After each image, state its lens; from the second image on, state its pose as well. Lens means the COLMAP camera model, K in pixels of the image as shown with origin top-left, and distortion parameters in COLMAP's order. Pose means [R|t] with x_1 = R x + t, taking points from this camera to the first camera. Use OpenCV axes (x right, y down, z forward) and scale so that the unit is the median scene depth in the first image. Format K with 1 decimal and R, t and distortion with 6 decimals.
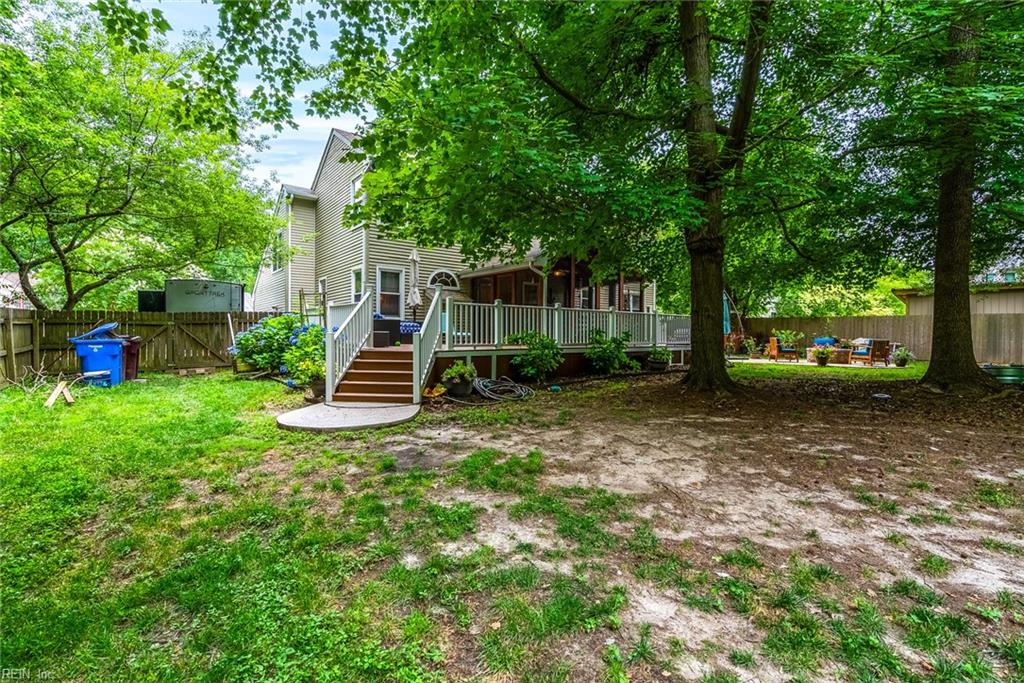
lens RADIAL K [[471.2, 0, 512.4], [0, 471.2, 340.9], [0, 0, 1]] dist [-0.001676, -0.000142]
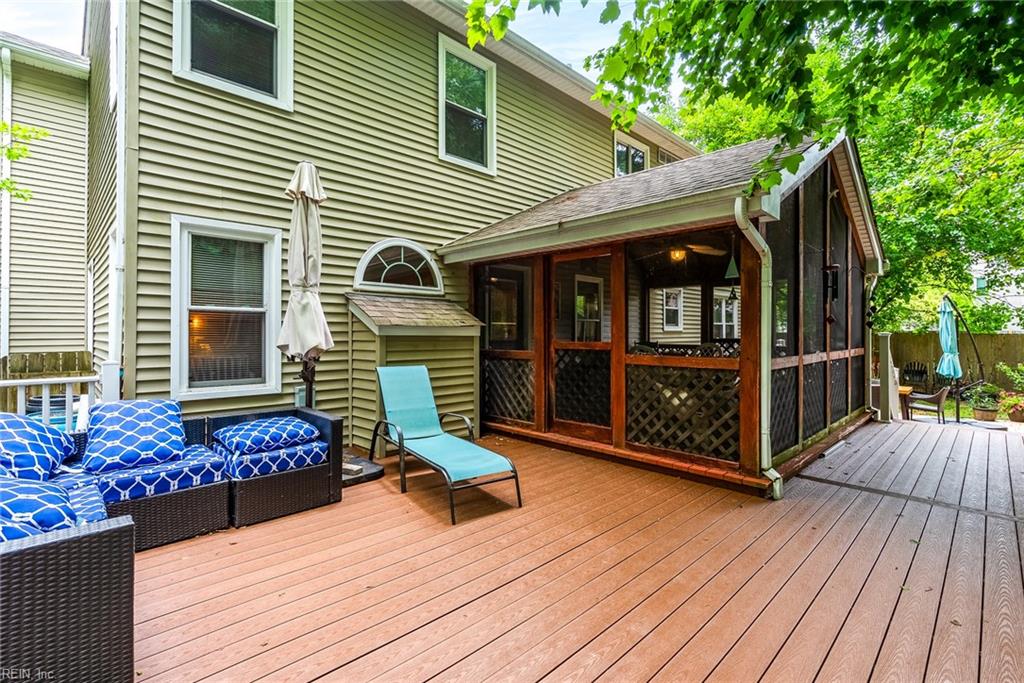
lens RADIAL K [[471.2, 0, 512.2], [0, 471.2, 335.7], [0, 0, 1]] dist [-0.001676, -0.000142]
pose [[0.992516, -0.007054, 0.121911, -0.108610], [0.007480, 0.999967, -0.003041, -0.076985], [-0.121885, 0.003930, 0.992536, 0.644508]]
